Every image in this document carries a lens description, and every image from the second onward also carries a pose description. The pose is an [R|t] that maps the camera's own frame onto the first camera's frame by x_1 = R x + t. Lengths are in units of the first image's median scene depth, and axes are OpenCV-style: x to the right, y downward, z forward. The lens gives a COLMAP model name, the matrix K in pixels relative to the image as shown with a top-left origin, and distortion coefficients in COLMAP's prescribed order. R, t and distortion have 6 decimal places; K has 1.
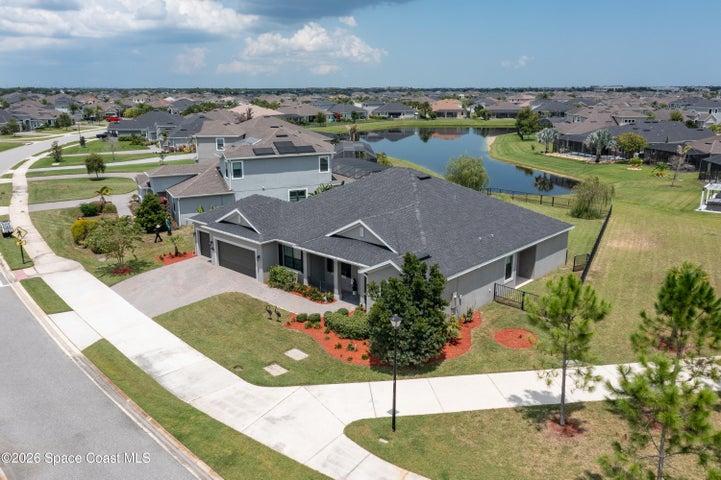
lens RADIAL K [[567.8, 0, 360.5], [0, 567.8, 240.0], [0, 0, 1]] dist [0.003210, 0.010487]
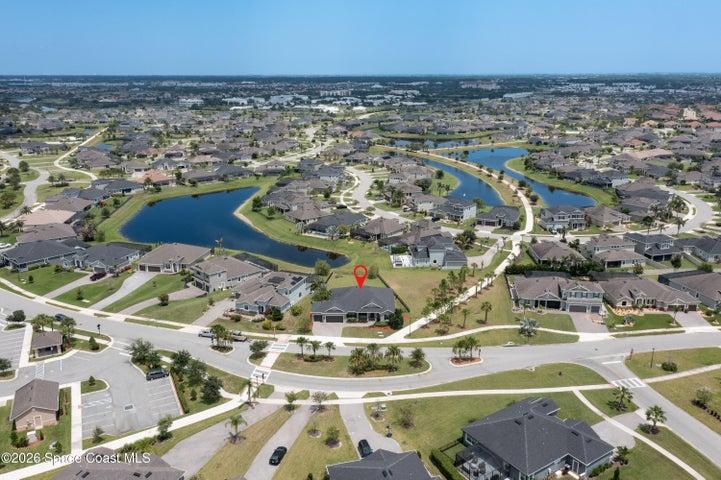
lens RADIAL K [[567.8, 0, 360.5], [0, 567.8, 240.0], [0, 0, 1]] dist [0.003210, 0.010487]
pose [[0.744166, -0.189836, 0.640453, -2.376150], [0.174417, 0.980729, 0.088035, -0.777438], [-0.644822, 0.046194, 0.762935, -2.009341]]
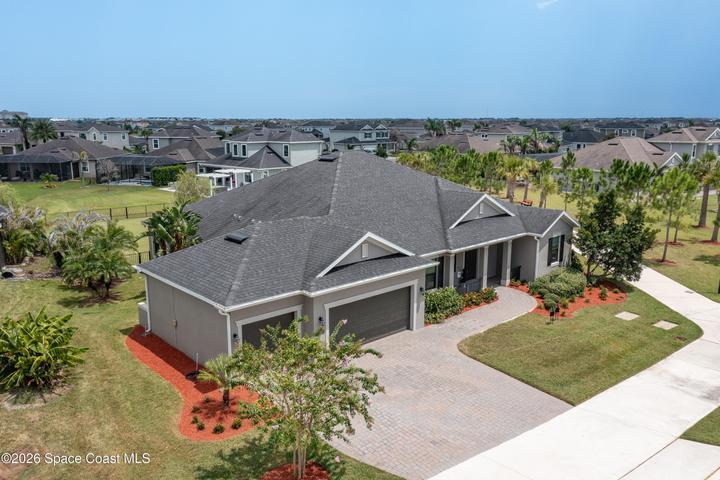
lens RADIAL K [[588.9, 0, 360.0], [0, 588.9, 240.0], [0, 0, 1]] dist [0.053966, 0.001423]
pose [[0.081085, -0.201899, 0.976044, -0.766851], [0.261368, 0.949306, 0.174655, -0.147637], [-0.961828, 0.240945, 0.129744, 0.887188]]
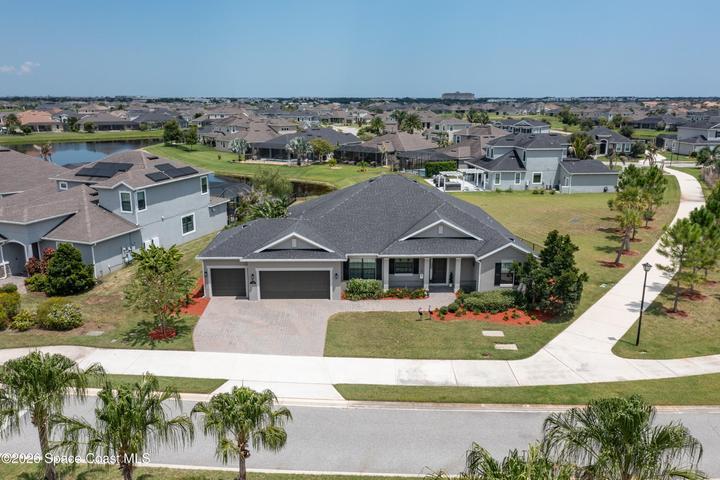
lens RADIAL K [[567.1, 0, 360.0], [0, 567.1, 240.0], [0, 0, 1]] dist [0.003210, 0.010487]
pose [[0.712686, -0.166713, 0.681385, -0.753217], [0.177063, 0.982649, 0.055226, -0.072118], [-0.678769, 0.081289, 0.729838, 0.219076]]
